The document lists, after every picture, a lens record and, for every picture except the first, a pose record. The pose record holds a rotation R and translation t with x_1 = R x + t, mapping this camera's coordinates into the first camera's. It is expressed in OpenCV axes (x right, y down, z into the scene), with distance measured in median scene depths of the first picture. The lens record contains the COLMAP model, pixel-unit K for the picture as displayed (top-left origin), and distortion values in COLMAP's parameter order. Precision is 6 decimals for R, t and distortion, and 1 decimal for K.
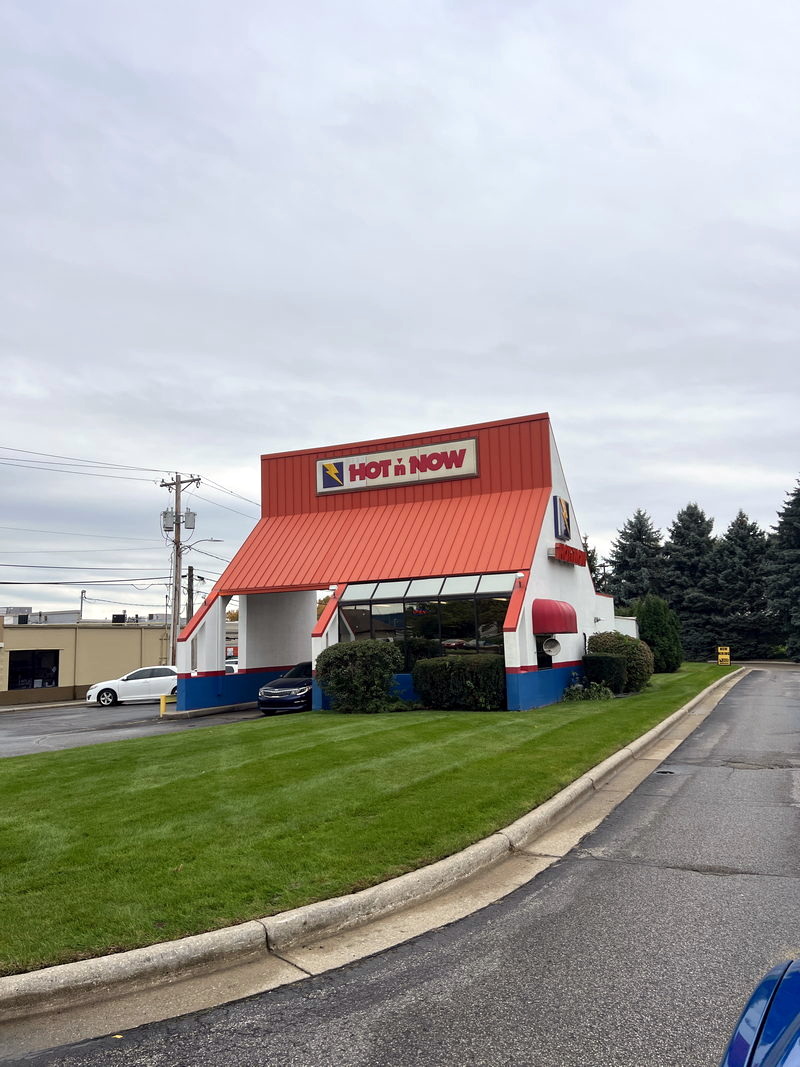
lens RADIAL K [[792.3, 0, 400.8], [0, 792.3, 558.8], [0, 0, 1]] dist [0.040520, -0.003205]
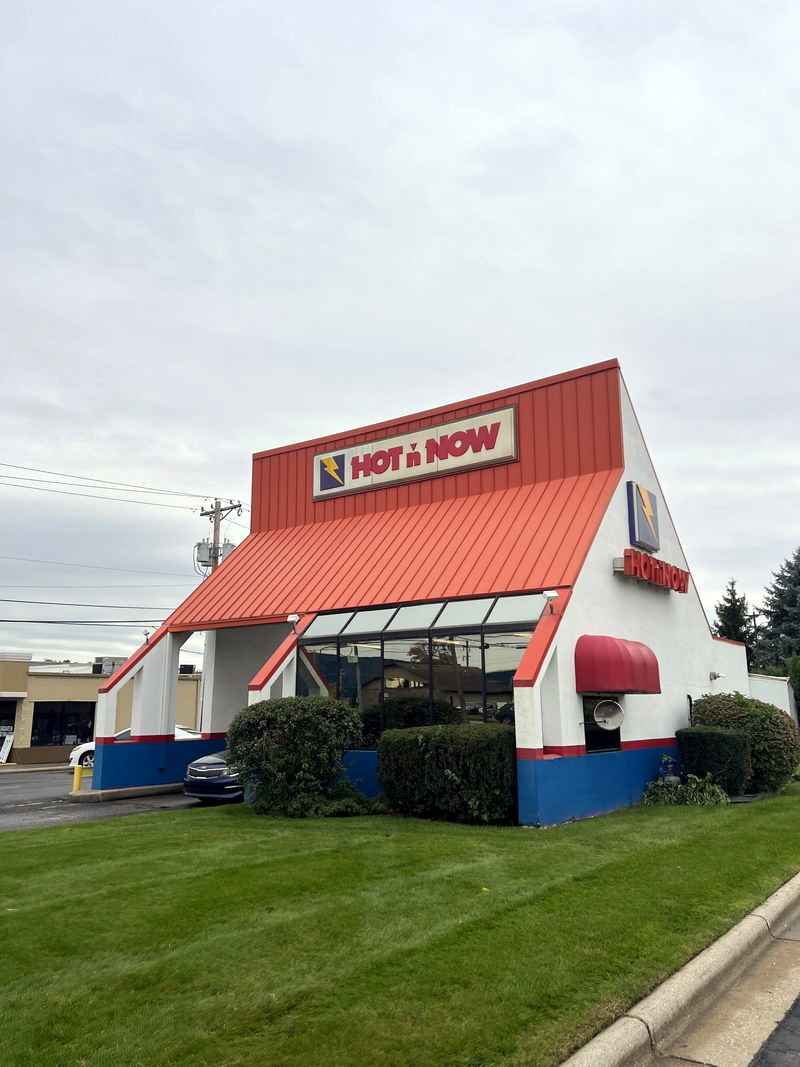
lens RADIAL K [[792.3, 0, 400.8], [0, 792.3, 558.8], [0, 0, 1]] dist [0.040520, -0.003205]
pose [[0.983183, -0.008268, -0.182436, 0.120068], [-0.005111, 0.997338, -0.072744, 0.030893], [0.182551, 0.072453, 0.980523, 0.305421]]
